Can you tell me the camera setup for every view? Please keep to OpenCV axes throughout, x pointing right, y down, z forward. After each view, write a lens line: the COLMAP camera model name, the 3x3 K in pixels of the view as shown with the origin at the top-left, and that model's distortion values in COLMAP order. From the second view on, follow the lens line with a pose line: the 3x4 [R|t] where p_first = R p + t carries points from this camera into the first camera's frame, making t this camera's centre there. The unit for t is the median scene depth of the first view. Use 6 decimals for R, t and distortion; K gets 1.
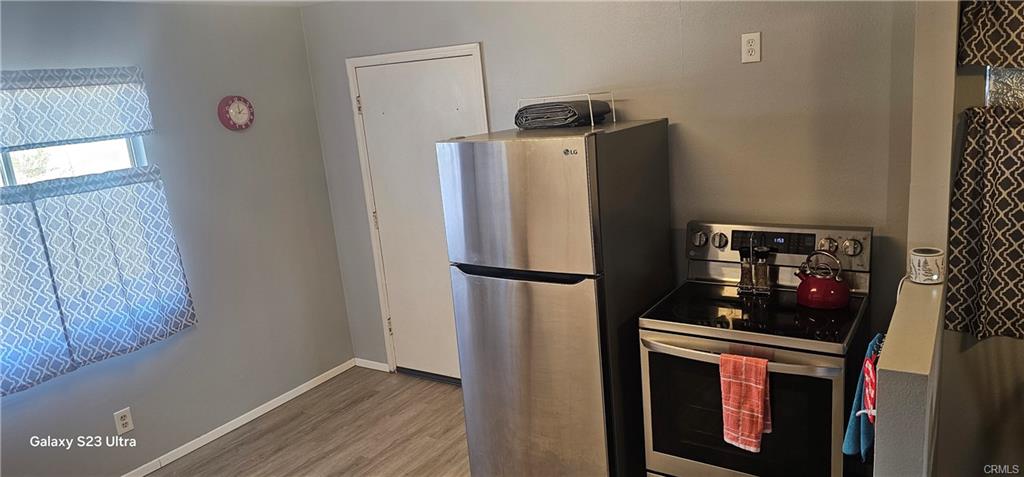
lens RADIAL K [[676.0, 0, 514.0], [0, 676.0, 231.4], [0, 0, 1]] dist [0.043288, -0.052481]
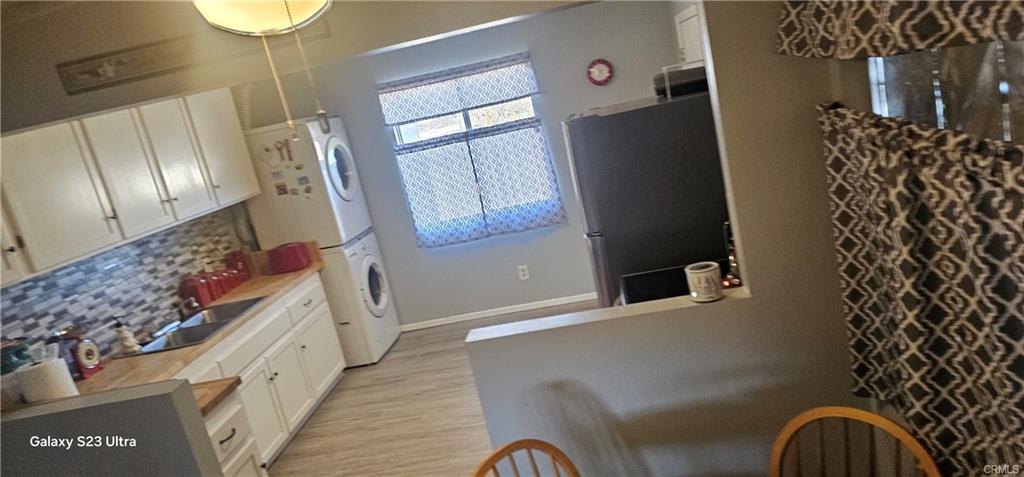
lens RADIAL K [[676.0, 0, 516.8], [0, 676.0, 268.9], [0, 0, 1]] dist [0.043288, -0.052481]
pose [[0.462870, 0.216026, -0.859700, 0.851821], [-0.022431, 0.972393, 0.232267, -0.117208], [0.886142, -0.088225, 0.454937, 0.234073]]
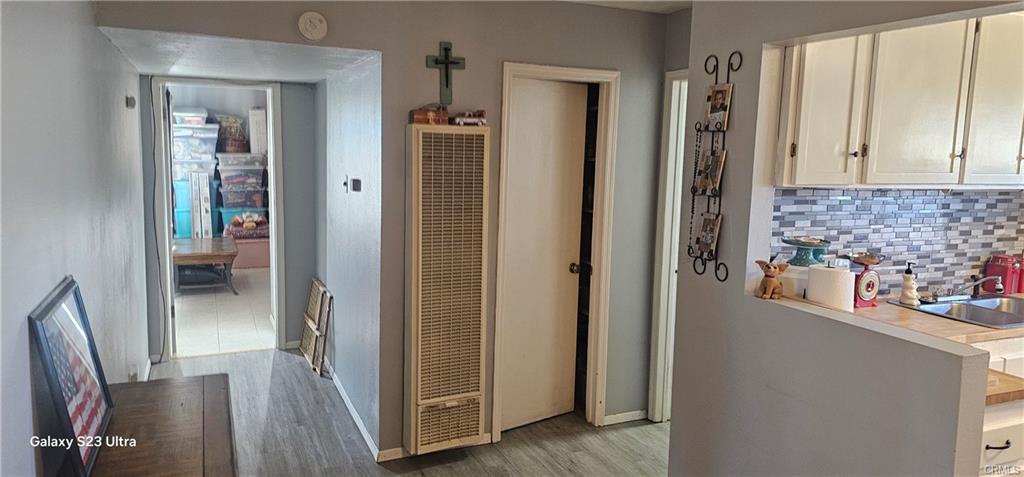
lens RADIAL K [[676.0, 0, 520.4], [0, 676.0, 238.9], [0, 0, 1]] dist [0.043288, -0.052481]
pose [[-0.566263, 0.179716, -0.804393, 0.755653], [-0.154250, 0.935590, 0.317614, -0.038470], [0.809662, 0.303930, -0.502069, 0.185942]]
